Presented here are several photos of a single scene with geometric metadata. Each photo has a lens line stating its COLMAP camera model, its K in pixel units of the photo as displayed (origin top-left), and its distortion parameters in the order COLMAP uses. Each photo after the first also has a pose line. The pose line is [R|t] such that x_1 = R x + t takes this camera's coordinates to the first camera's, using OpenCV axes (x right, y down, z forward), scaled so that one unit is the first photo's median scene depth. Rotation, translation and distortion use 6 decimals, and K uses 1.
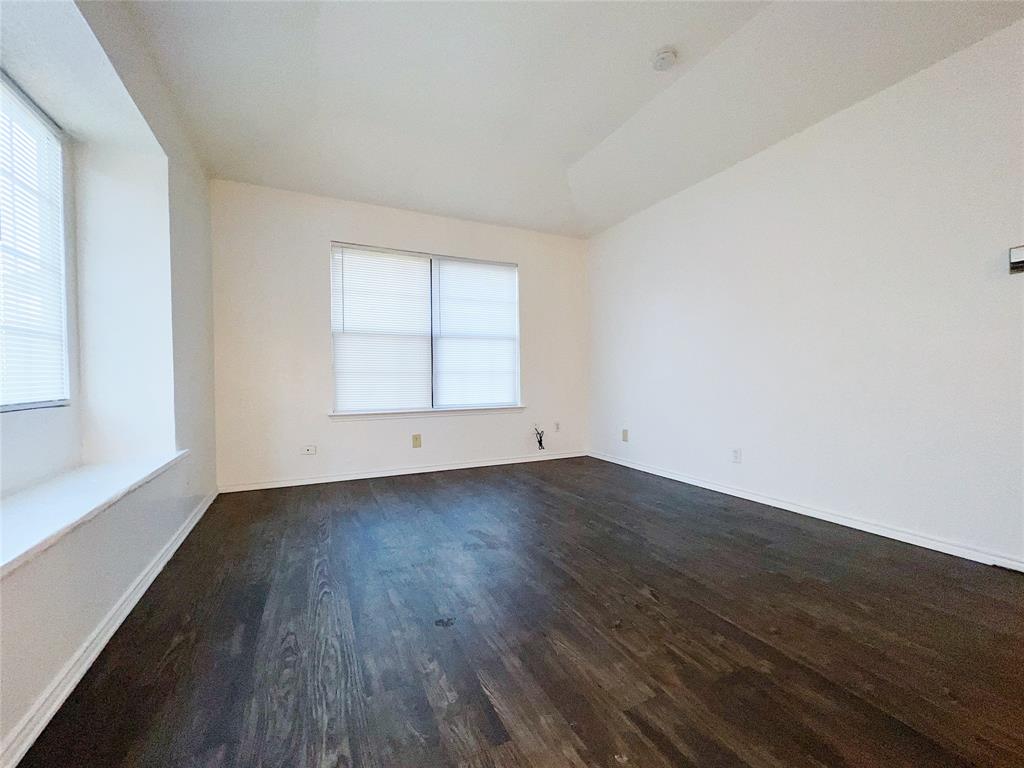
lens RADIAL K [[420.8, 0, 512.0], [0, 420.8, 384.0], [0, 0, 1]] dist [0.000361, -0.000003]
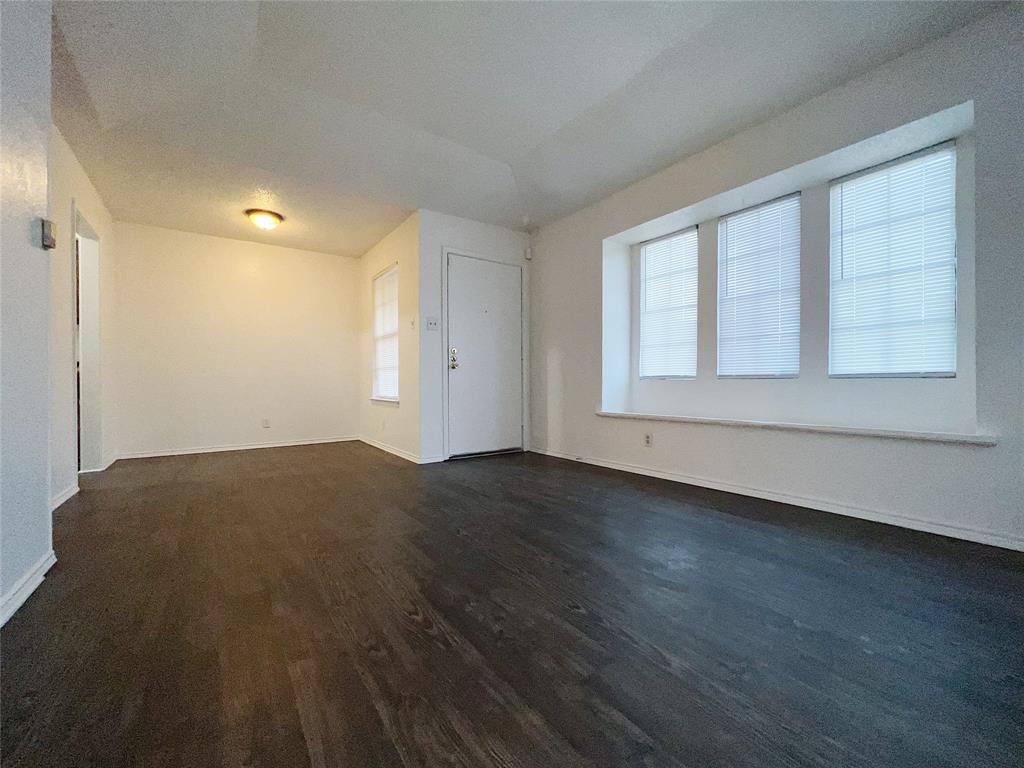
lens RADIAL K [[420.8, 0, 512.0], [0, 420.8, 384.0], [0, 0, 1]] dist [0.000361, -0.000003]
pose [[-0.986967, 0.015050, -0.160220, 0.284177], [0.010972, 0.999594, 0.026303, 0.022077], [0.160551, 0.024202, -0.986731, 1.722670]]
